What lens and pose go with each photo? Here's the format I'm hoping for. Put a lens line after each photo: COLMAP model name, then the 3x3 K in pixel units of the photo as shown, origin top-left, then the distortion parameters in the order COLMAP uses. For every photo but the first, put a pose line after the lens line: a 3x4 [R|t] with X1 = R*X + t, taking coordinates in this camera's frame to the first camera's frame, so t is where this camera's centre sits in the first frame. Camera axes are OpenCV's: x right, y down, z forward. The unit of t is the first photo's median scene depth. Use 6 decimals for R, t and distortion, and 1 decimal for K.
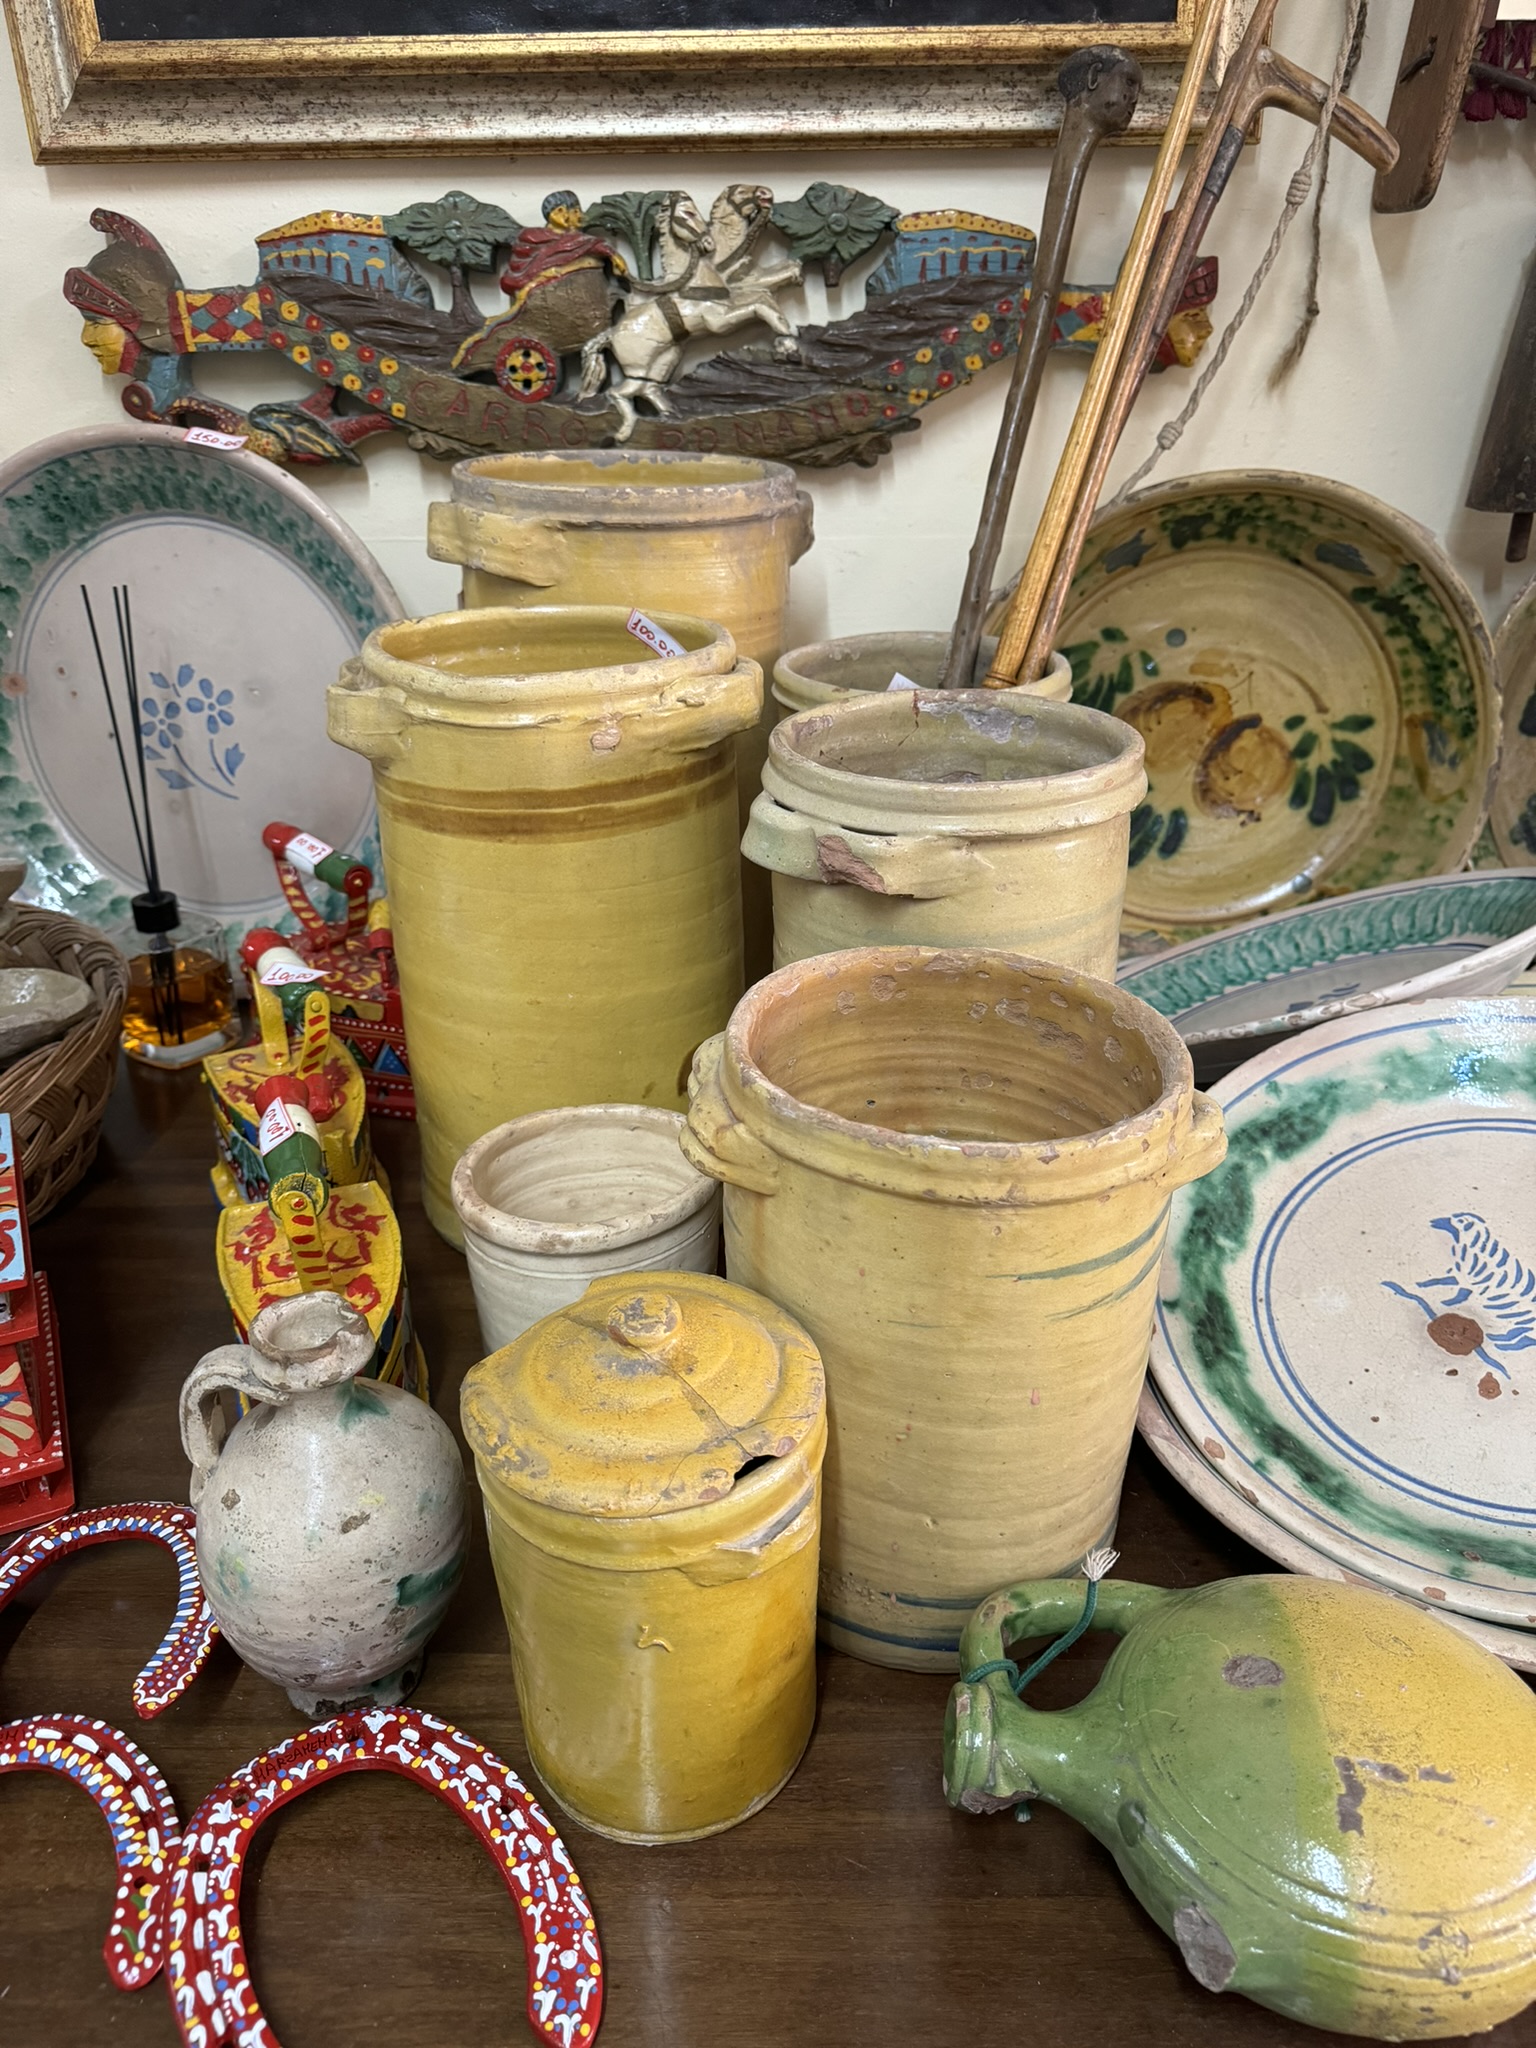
lens RADIAL K [[1450.4, 0, 768.0], [0, 1450.4, 1024.0], [0, 0, 1]] dist [0.058604, -0.113816]
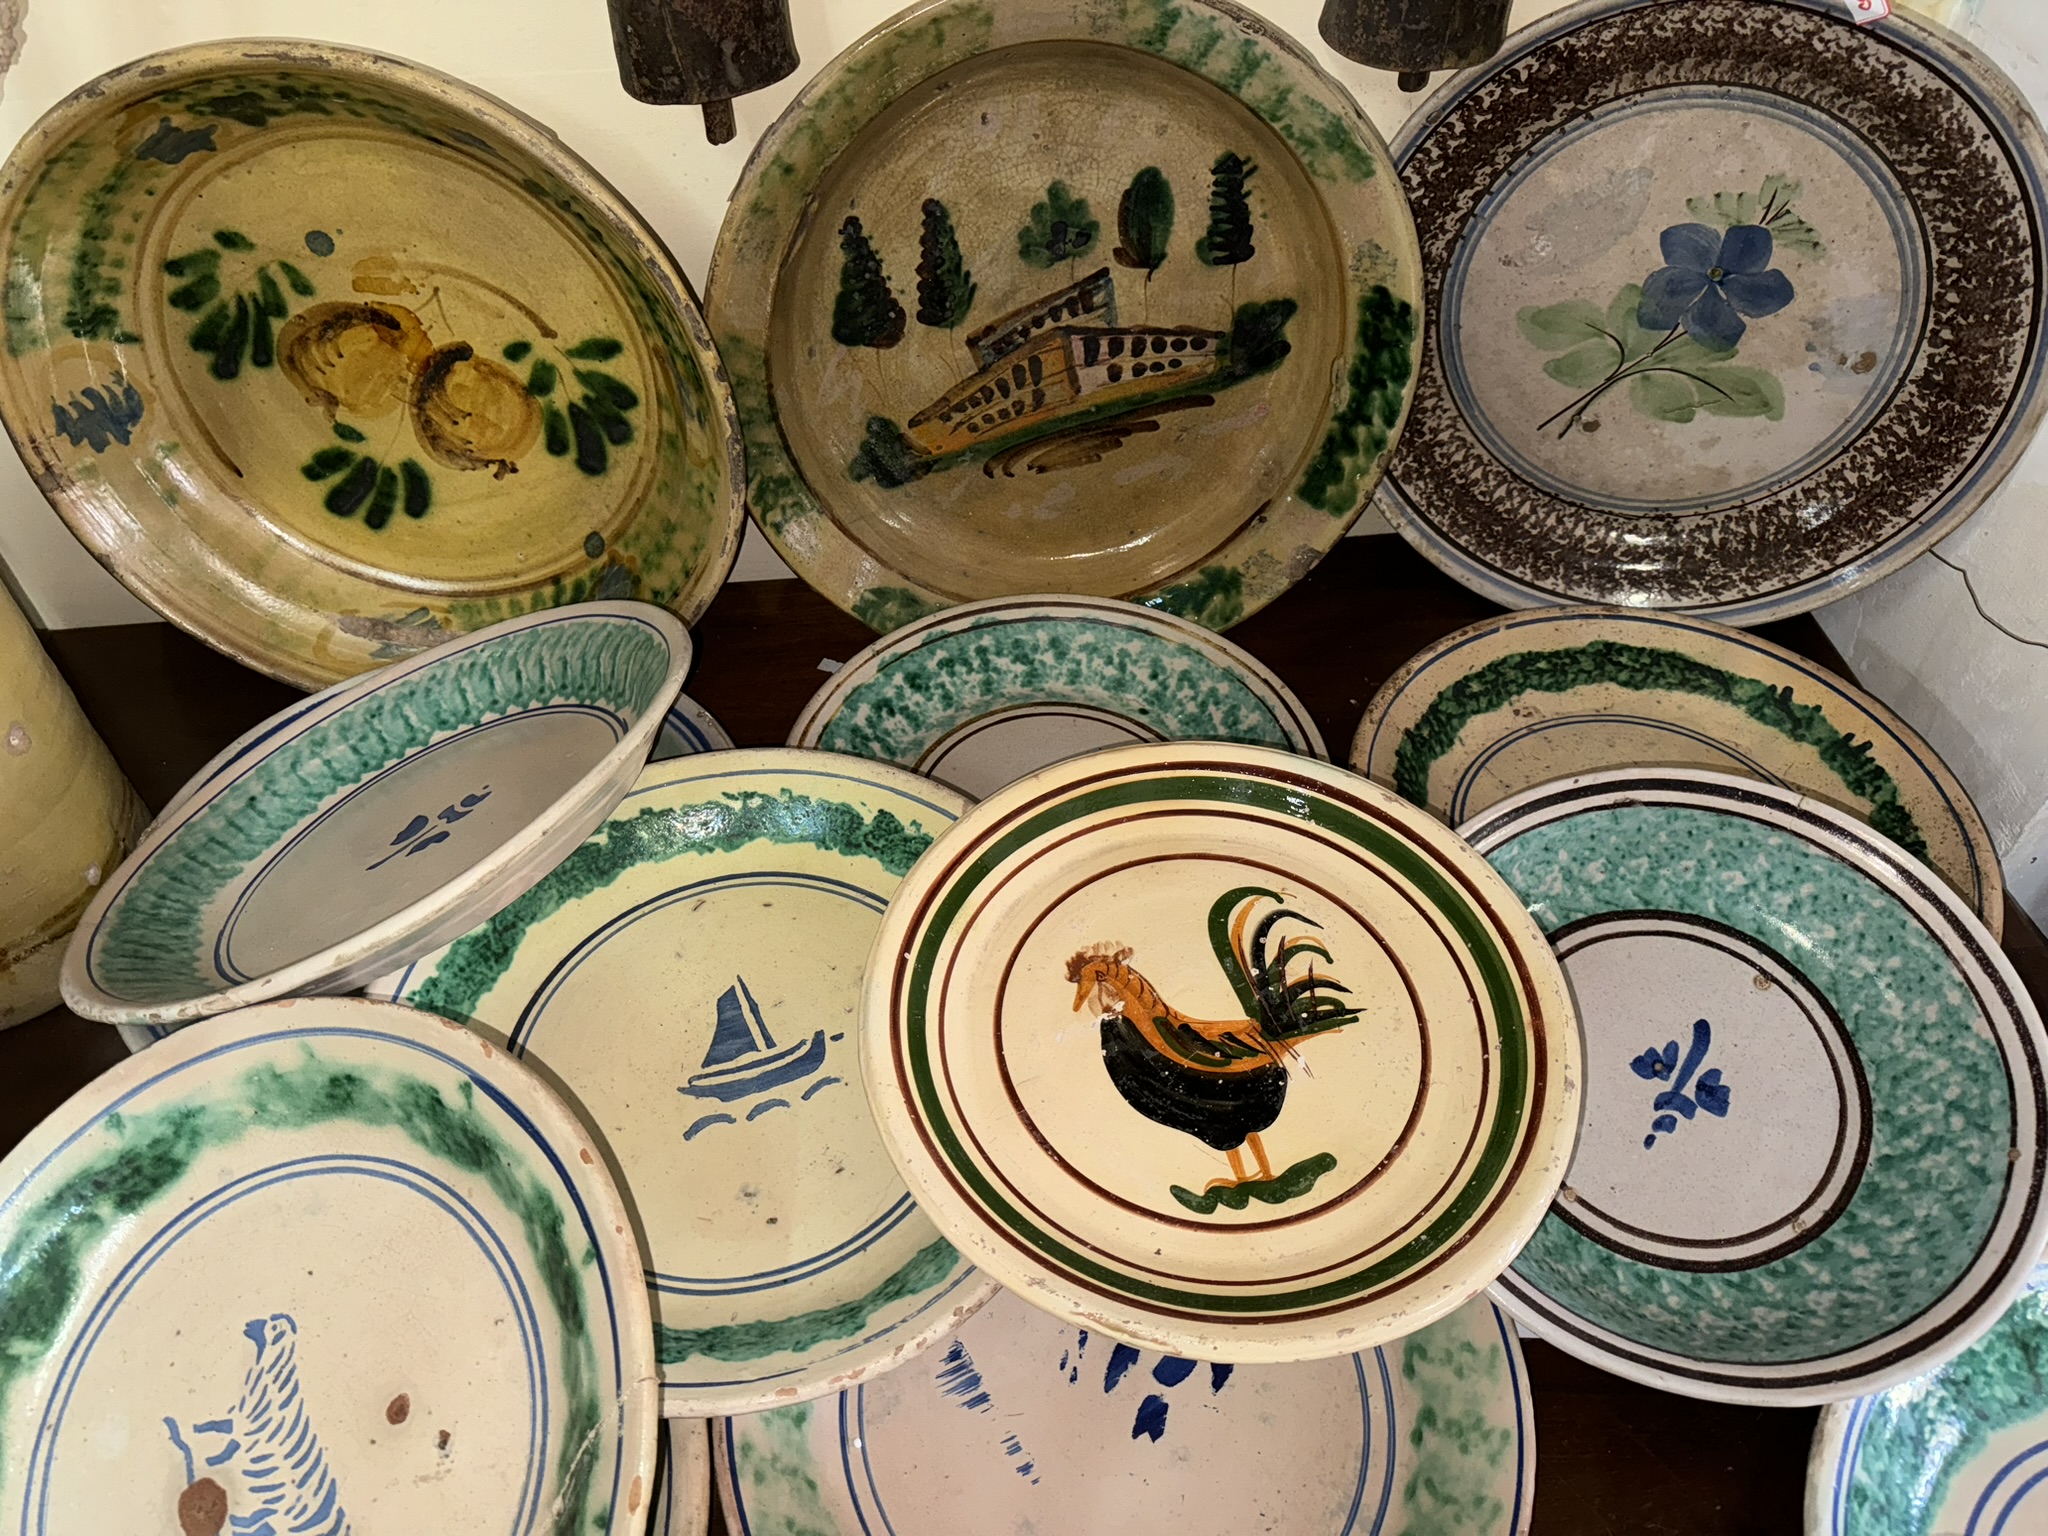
lens RADIAL K [[1452.1, 0, 1017.3], [0, 1452.1, 769.8], [0, 0, 1]] dist [0.036331, -0.062196]
pose [[0.993635, -0.082383, 0.076824, 0.590198], [0.048286, 0.927670, 0.370266, -0.297302], [-0.101771, -0.364200, 0.925743, 0.232108]]
